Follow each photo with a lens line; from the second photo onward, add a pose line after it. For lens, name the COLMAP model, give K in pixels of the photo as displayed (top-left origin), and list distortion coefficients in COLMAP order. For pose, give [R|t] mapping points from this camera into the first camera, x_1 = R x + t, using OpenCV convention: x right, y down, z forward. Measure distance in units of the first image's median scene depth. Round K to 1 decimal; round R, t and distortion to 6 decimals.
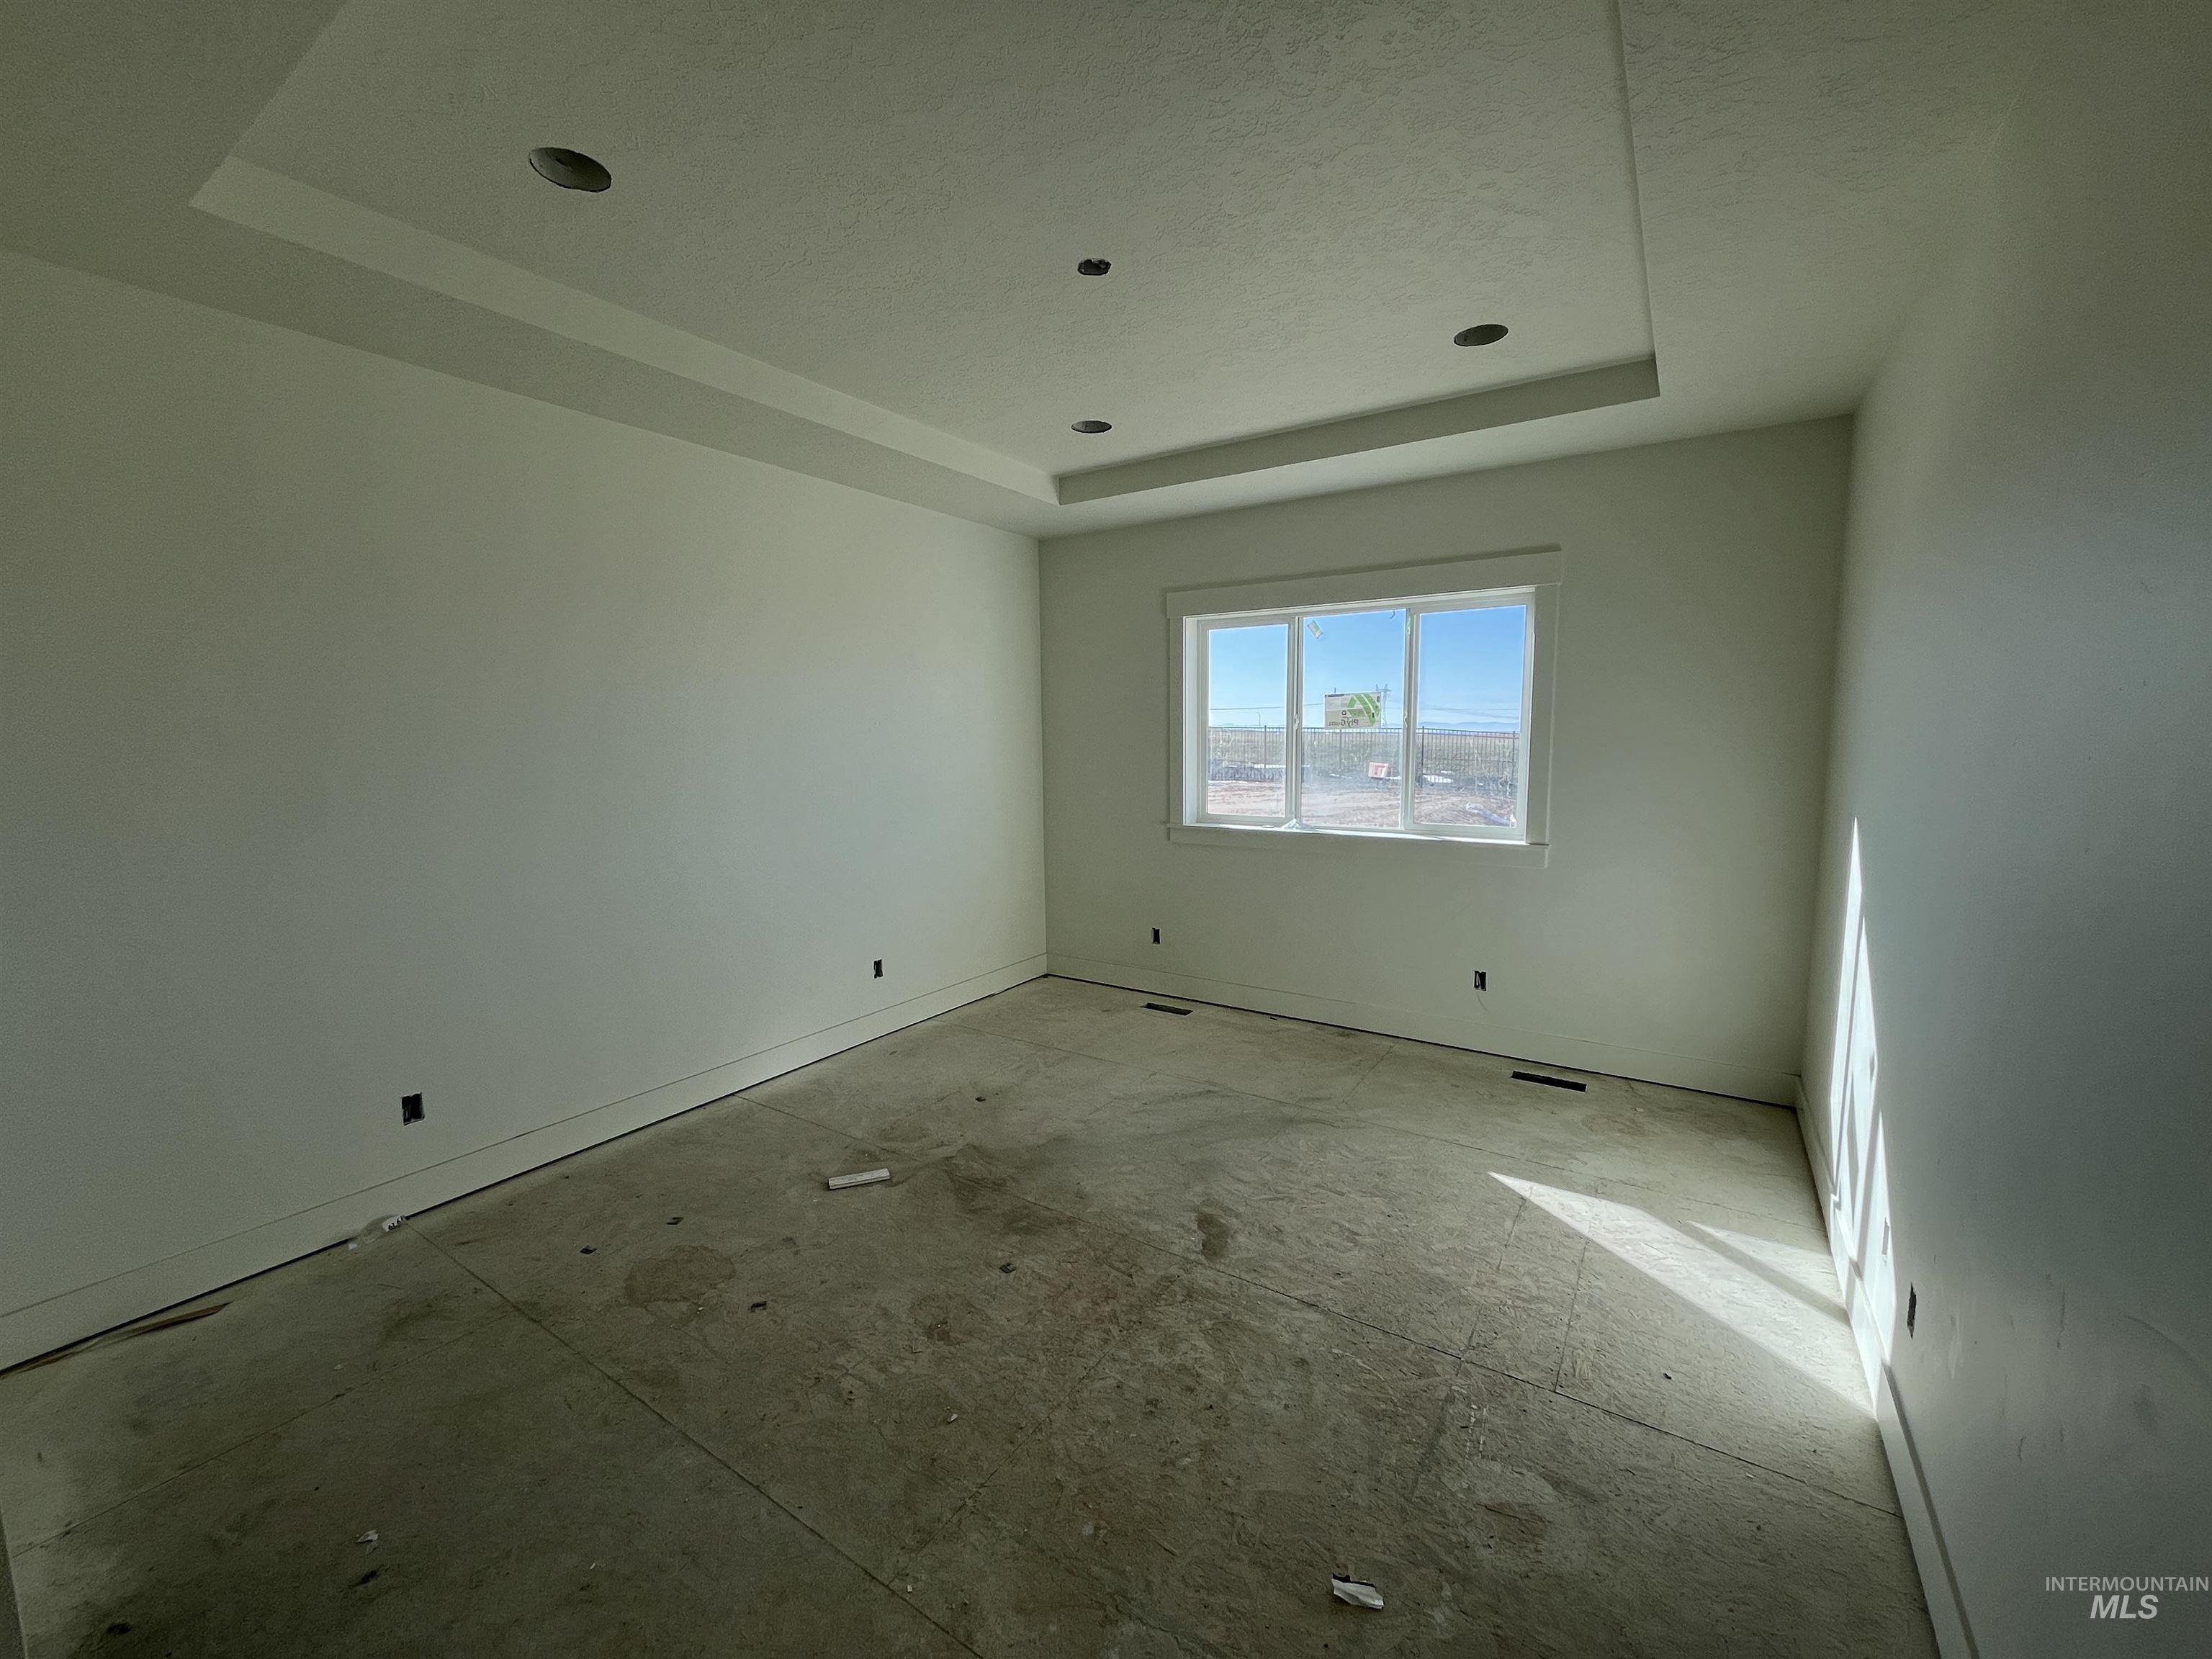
lens RADIAL K [[886.2, 0, 1109.6], [0, 886.2, 832.7], [0, 0, 1]] dist [-0.000036, -0.000098]
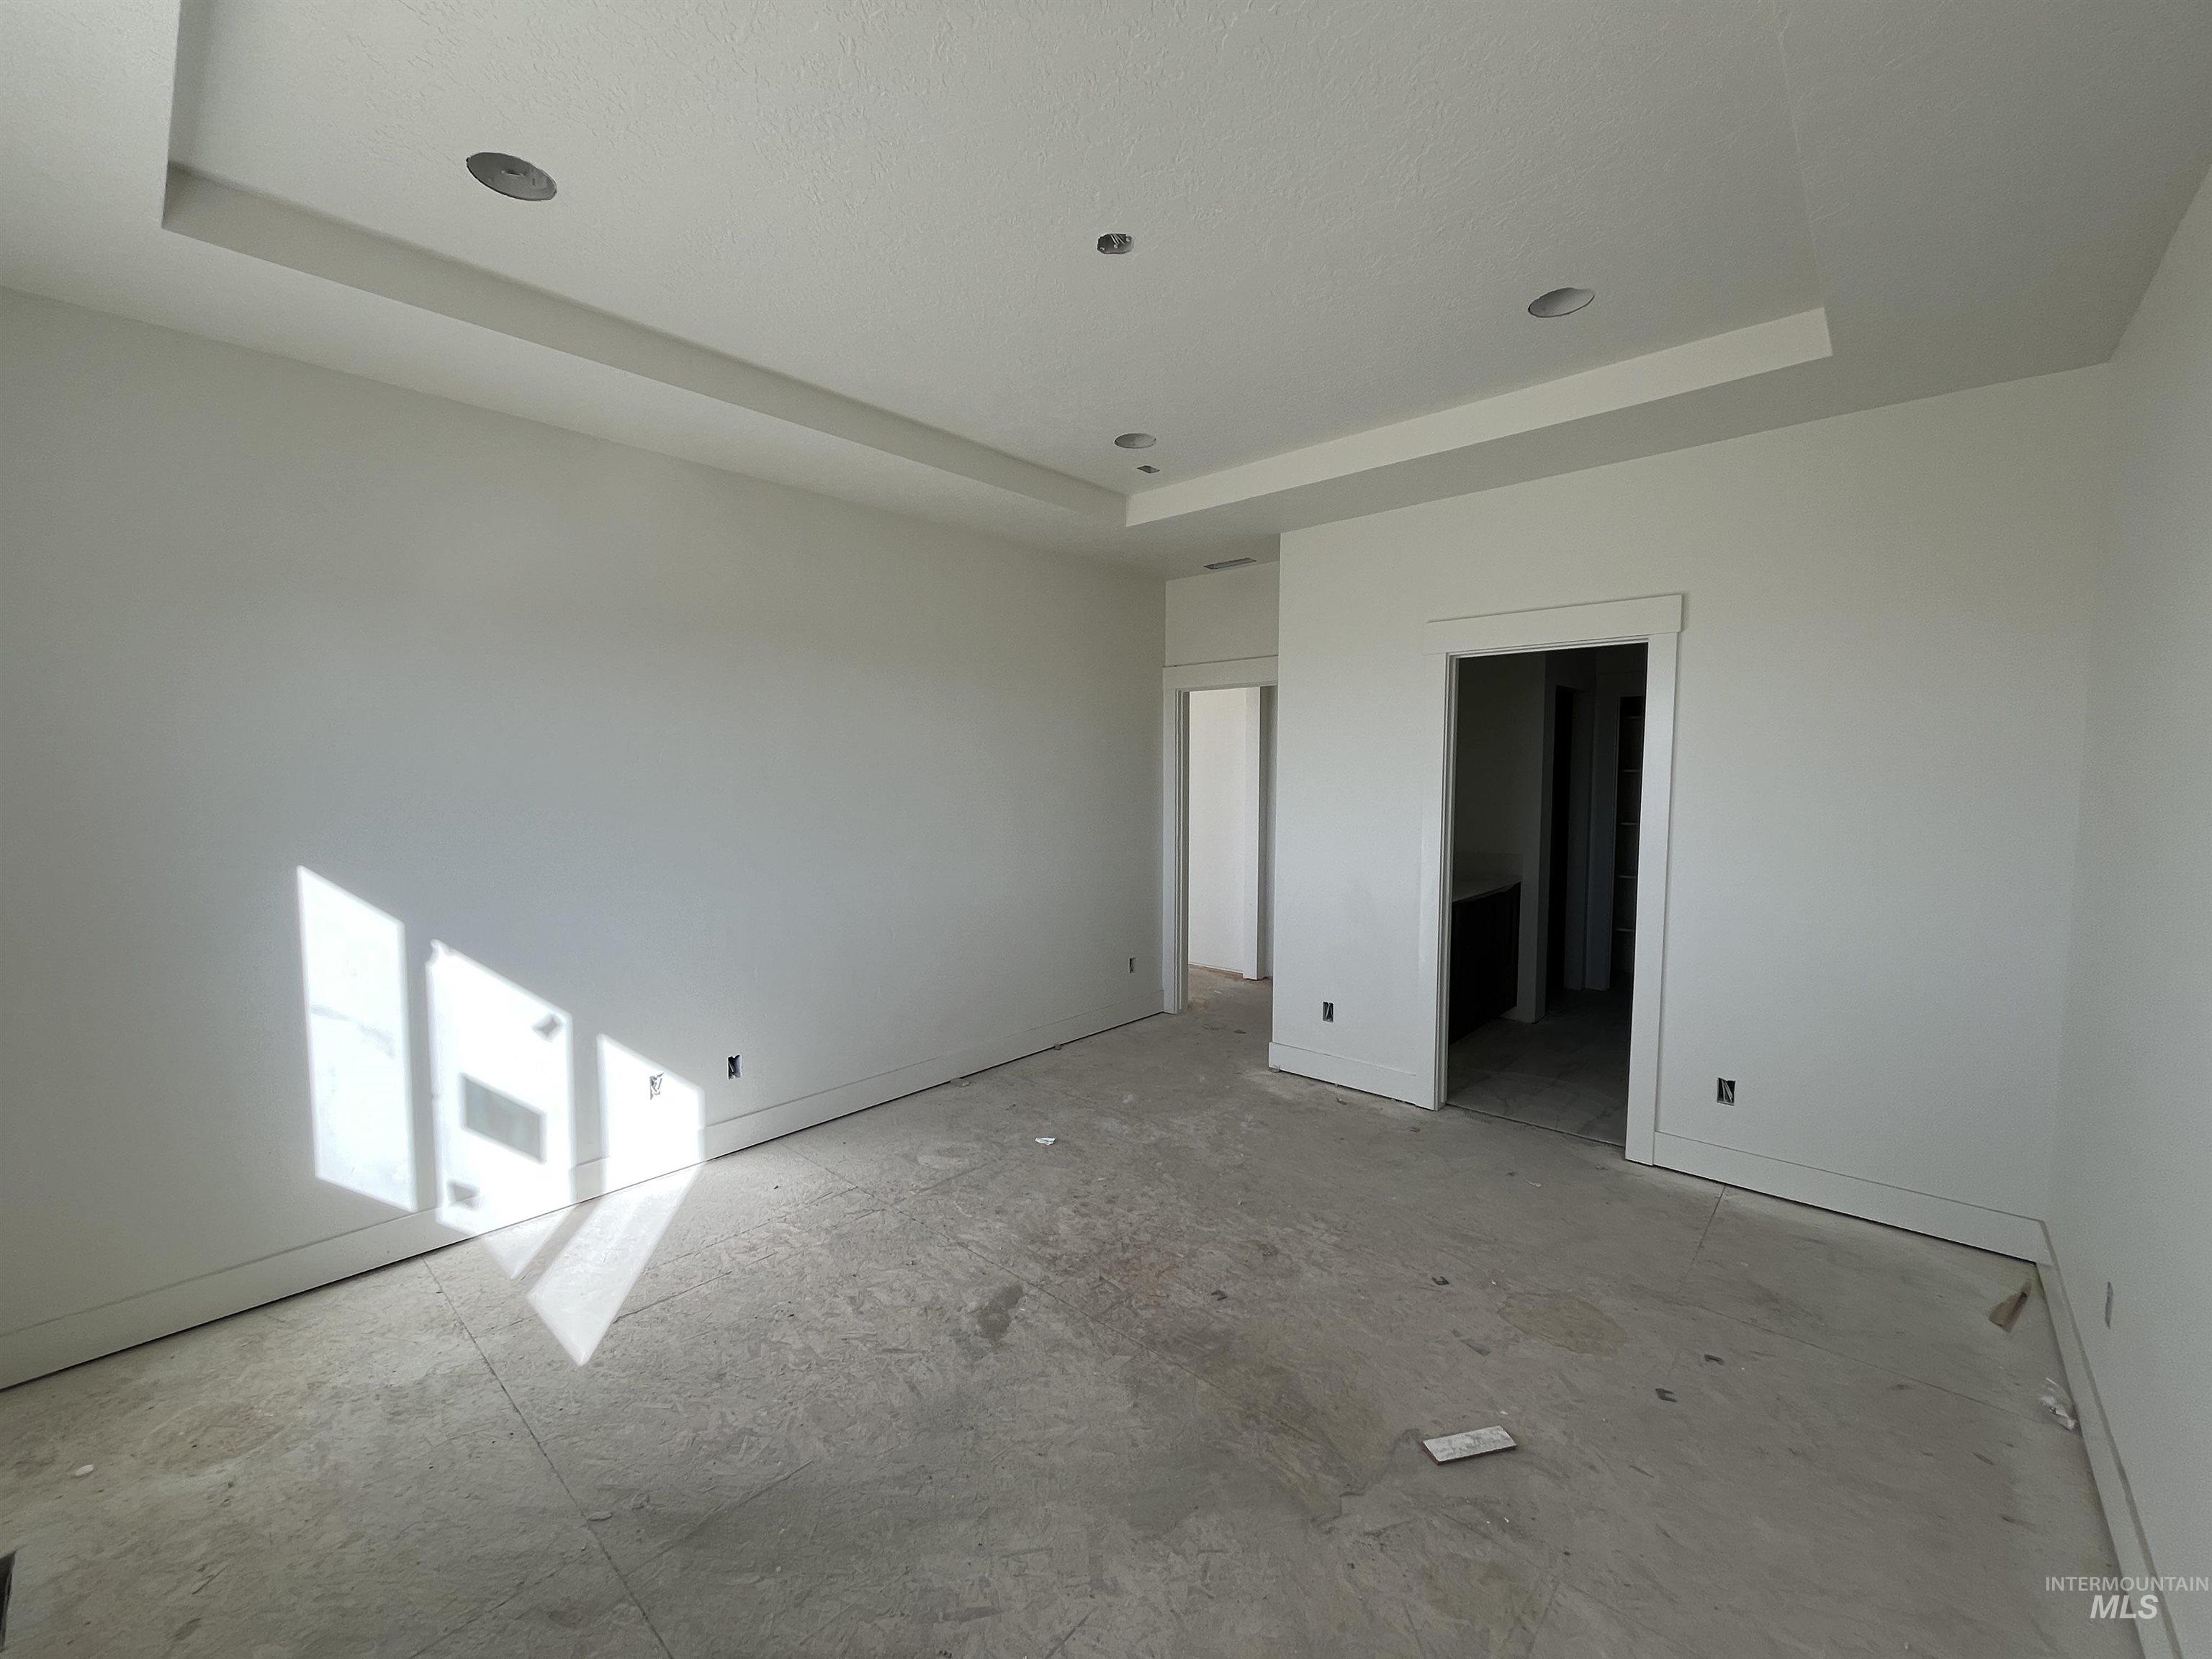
lens RADIAL K [[886.2, 0, 1107.2], [0, 886.2, 827.3], [0, 0, 1]] dist [-0.000036, -0.000098]
pose [[-0.988750, -0.000295, 0.149579, -0.135054], [0.025833, 0.984634, 0.172708, -0.202492], [-0.147332, 0.174629, -0.973549, 1.842155]]
